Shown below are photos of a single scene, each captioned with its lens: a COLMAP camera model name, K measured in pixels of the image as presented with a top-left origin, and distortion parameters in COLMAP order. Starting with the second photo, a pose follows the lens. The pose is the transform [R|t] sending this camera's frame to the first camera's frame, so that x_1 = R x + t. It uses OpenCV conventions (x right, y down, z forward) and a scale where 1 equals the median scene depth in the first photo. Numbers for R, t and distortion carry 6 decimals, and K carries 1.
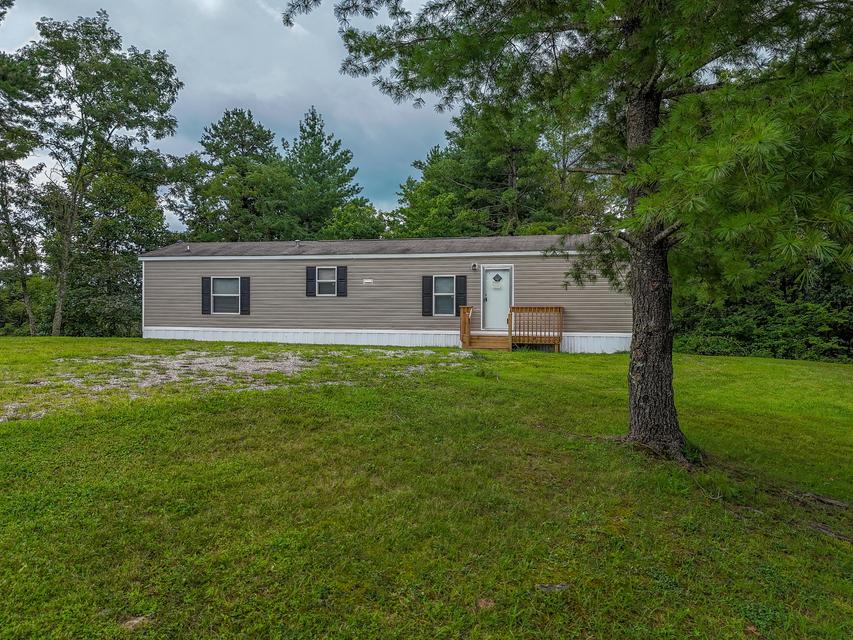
lens RADIAL K [[670.6, 0, 426.5], [0, 670.6, 320.0], [0, 0, 1]] dist [0.001823, 0.000068]
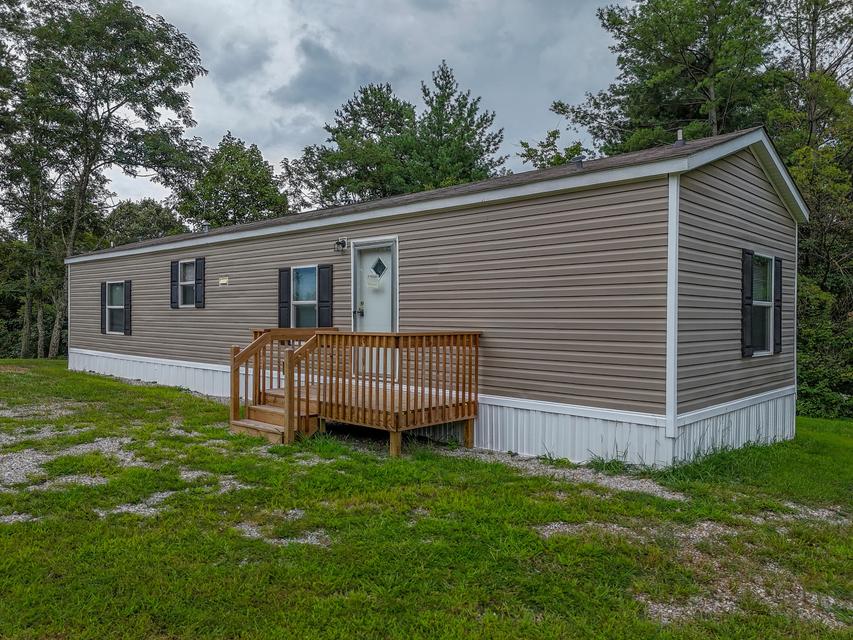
lens RADIAL K [[641.0, 0, 426.5], [0, 641.0, 320.0], [0, 0, 1]] dist [0.001775, 0.000647]
pose [[0.862821, 0.003147, -0.505500, 0.333969], [-0.006100, 0.999973, -0.004188, -0.023112], [0.505473, 0.006697, 0.862817, 0.601005]]
